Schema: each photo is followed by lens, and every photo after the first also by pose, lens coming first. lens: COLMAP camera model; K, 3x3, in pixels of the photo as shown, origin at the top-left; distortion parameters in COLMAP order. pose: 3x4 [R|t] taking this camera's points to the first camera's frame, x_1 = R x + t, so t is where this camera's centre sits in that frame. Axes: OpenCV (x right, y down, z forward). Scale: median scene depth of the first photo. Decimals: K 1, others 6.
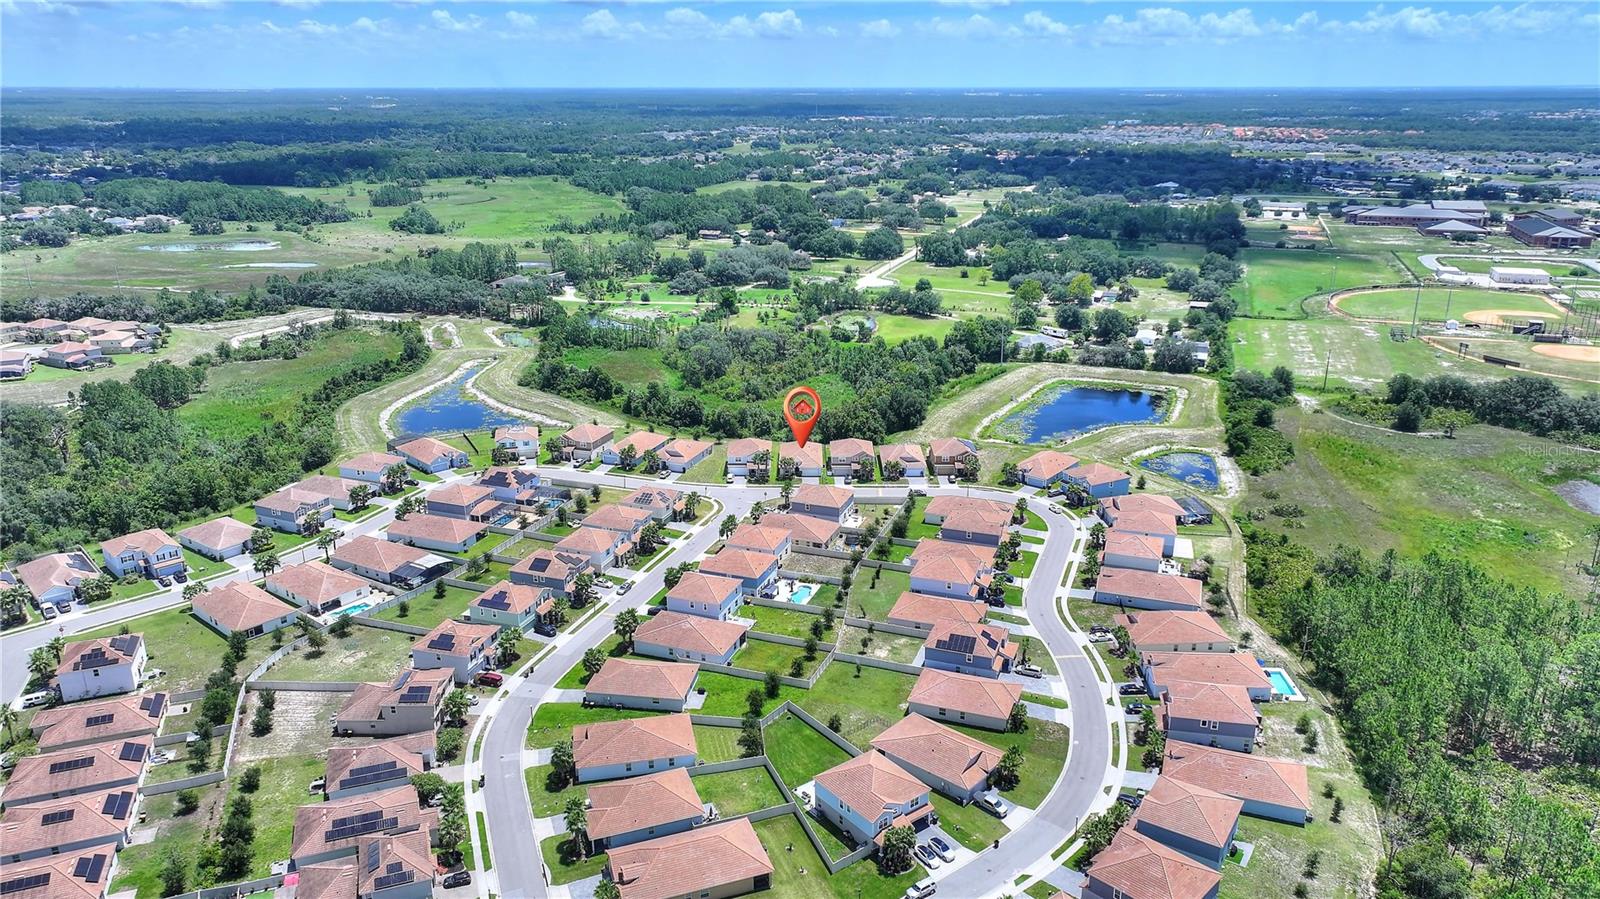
lens RADIAL K [[1137.3, 0, 800.0], [0, 1137.3, 449.5], [0, 0, 1]] dist [0.003379, 0.003246]
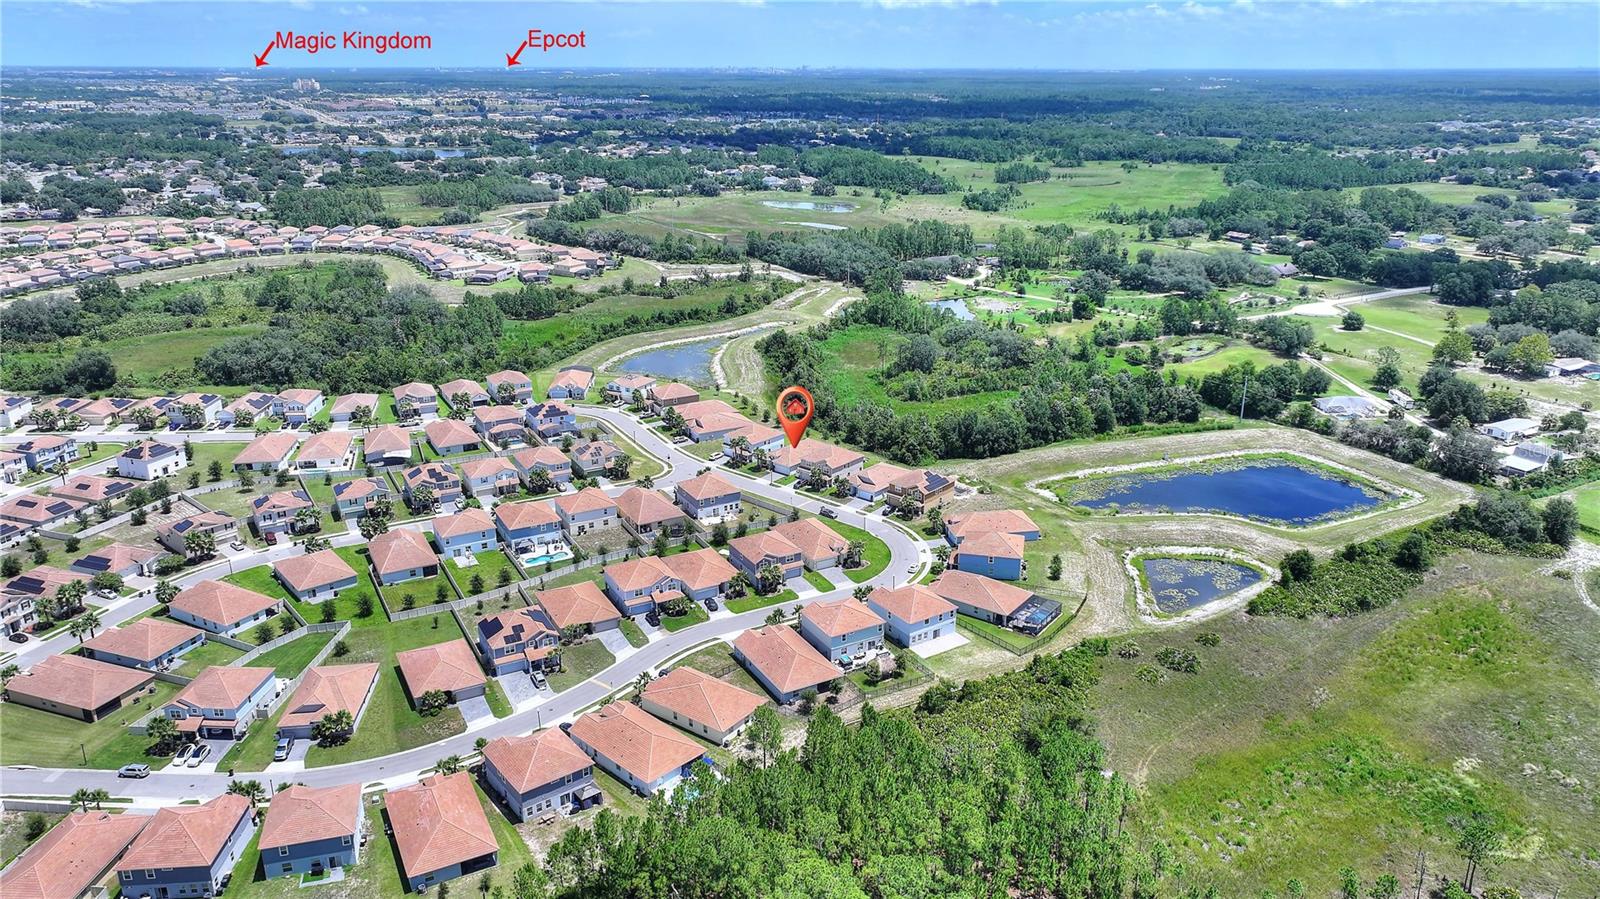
lens RADIAL K [[1118.8, 0, 800.0], [0, 1118.8, 449.5], [0, 0, 1]] dist [0.003958, 0.008080]
pose [[0.749368, 0.217530, -0.625403, 0.612089], [-0.204824, 0.974326, 0.093469, -0.088793], [0.629678, 0.058055, 0.774684, 0.247841]]
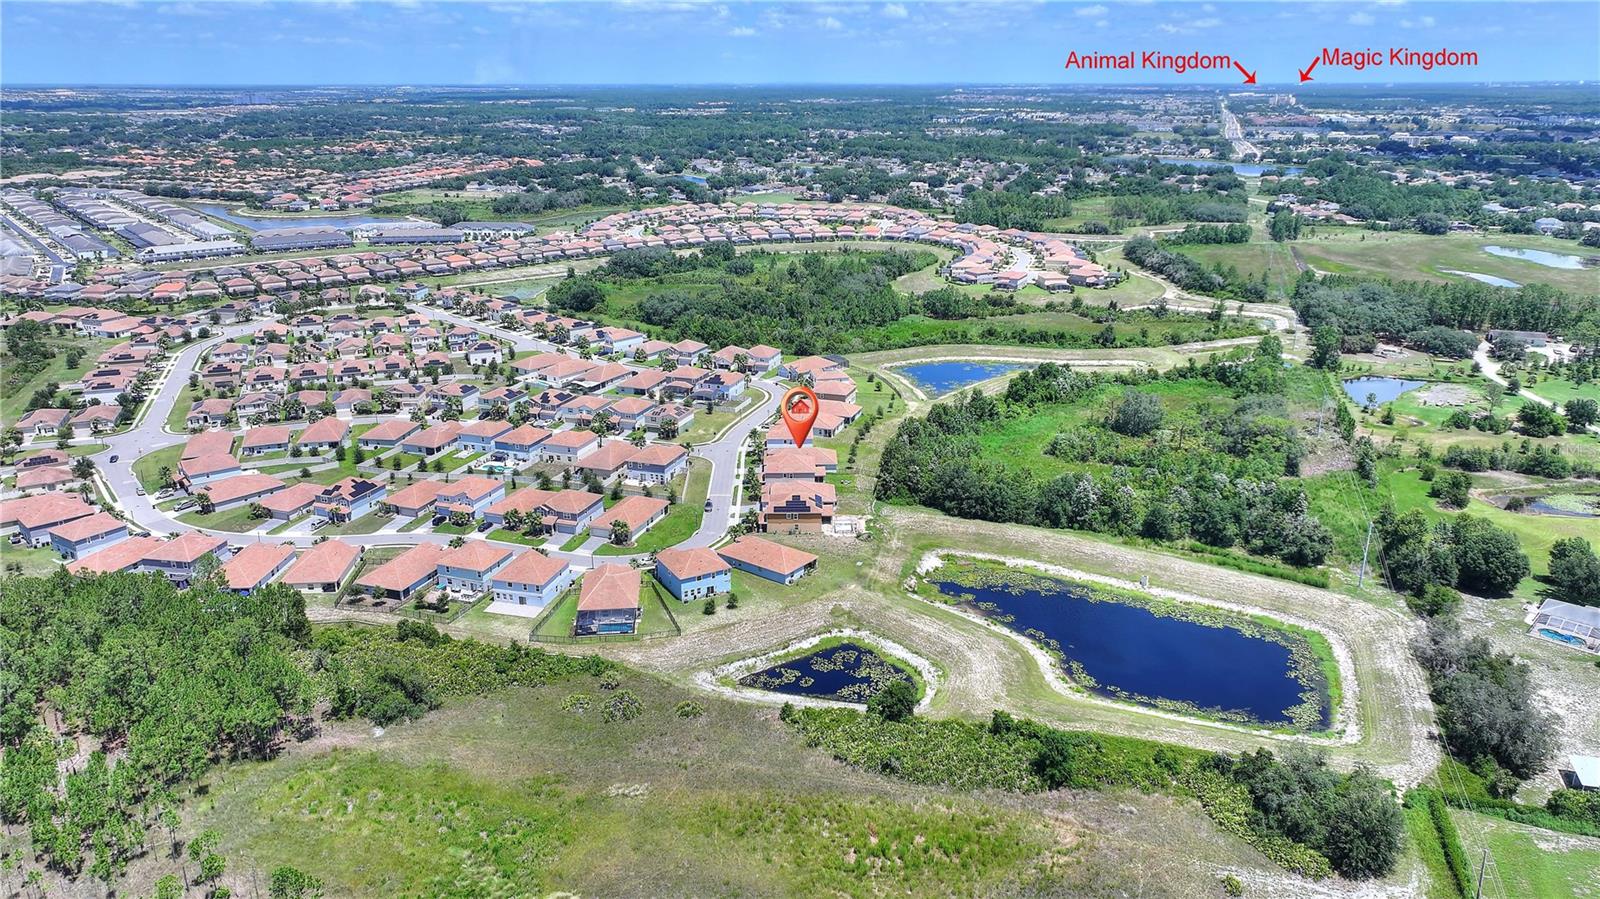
lens RADIAL K [[1118.8, 0, 800.0], [0, 1118.8, 449.5], [0, 0, 1]] dist [0.003958, 0.008080]
pose [[0.004306, 0.315248, -0.948999, 0.941567], [-0.305542, 0.904039, 0.298927, -0.298710], [0.952169, 0.288673, 0.100214, 0.903629]]
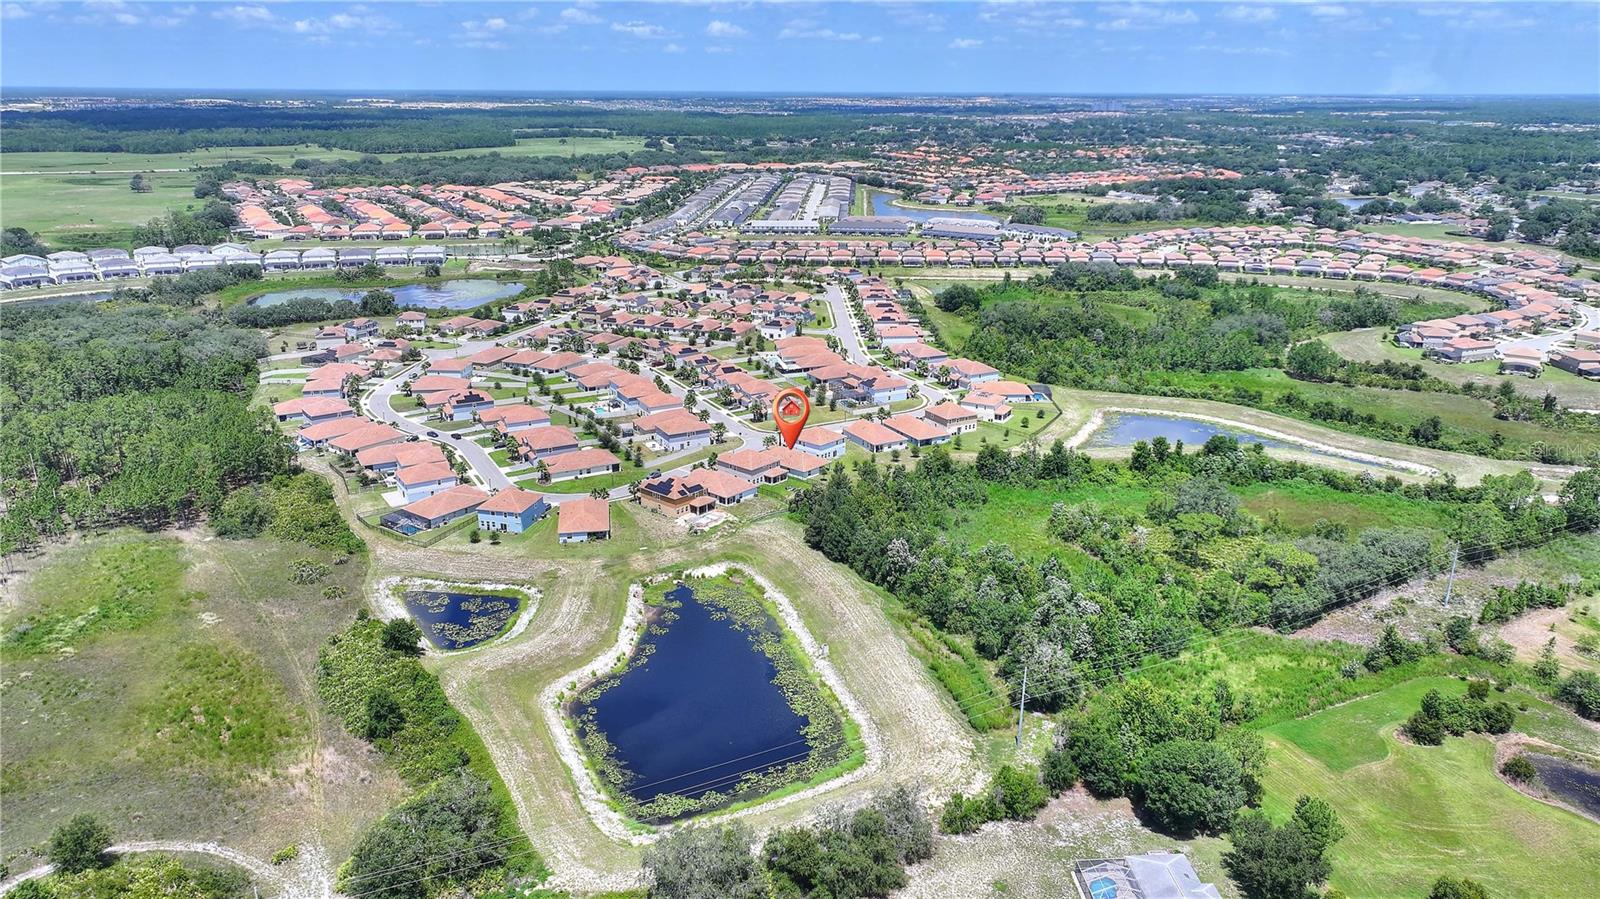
lens RADIAL K [[1118.8, 0, 800.0], [0, 1118.8, 449.5], [0, 0, 1]] dist [0.003958, 0.008080]
pose [[-0.674799, 0.225821, -0.702603, 0.697222], [-0.229270, 0.840781, 0.490430, -0.494131], [0.701485, 0.492028, -0.515584, 1.520256]]
